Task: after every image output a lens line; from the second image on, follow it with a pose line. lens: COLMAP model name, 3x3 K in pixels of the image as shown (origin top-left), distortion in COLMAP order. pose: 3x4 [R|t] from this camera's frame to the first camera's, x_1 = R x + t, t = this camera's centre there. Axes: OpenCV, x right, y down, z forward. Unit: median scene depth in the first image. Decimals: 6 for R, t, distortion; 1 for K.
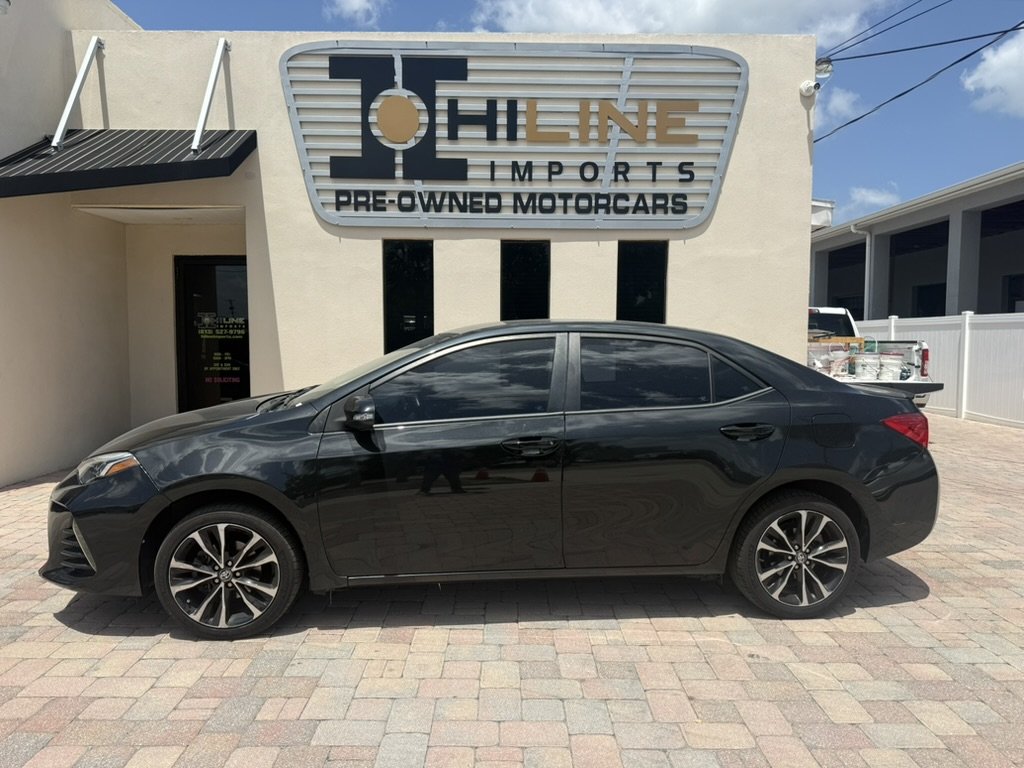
lens RADIAL K [[719.2, 0, 512.0], [0, 719.2, 384.0], [0, 0, 1]] dist [0.117233, -0.151819]
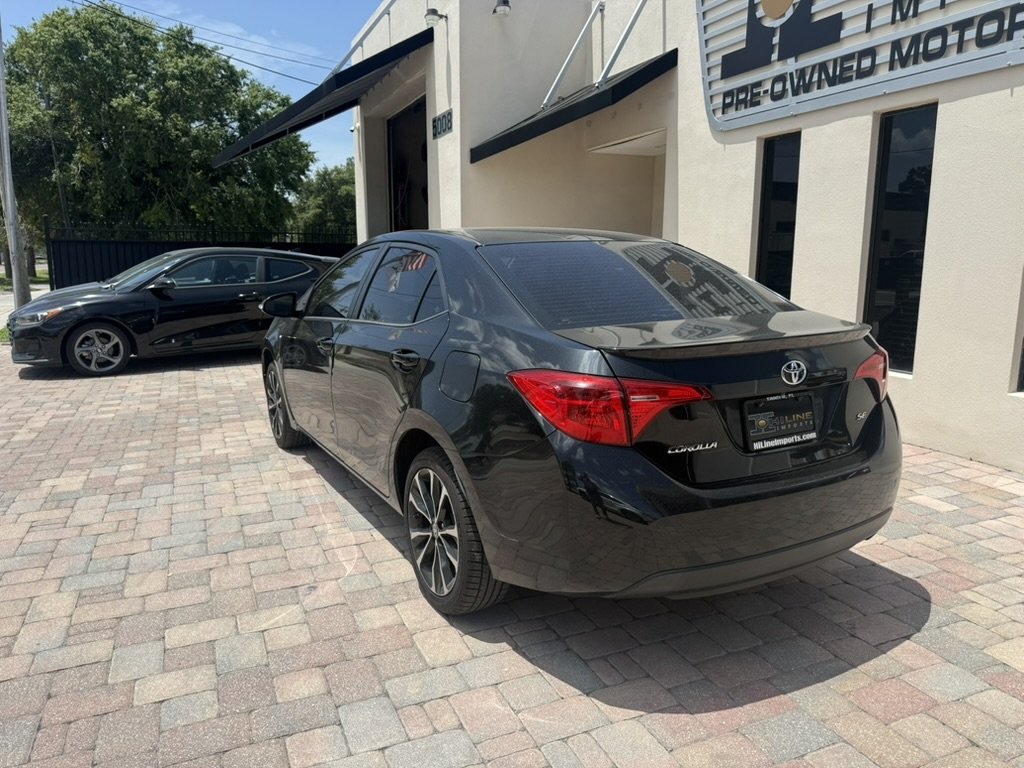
lens RADIAL K [[724.7, 0, 508.6], [0, 724.7, 383.7], [0, 0, 1]] dist [0.033339, -0.038673]
pose [[0.390229, 0.154303, -0.907696, 0.547239], [-0.062309, 0.988023, 0.141170, -0.014776], [0.918607, 0.001469, 0.395169, 0.384226]]
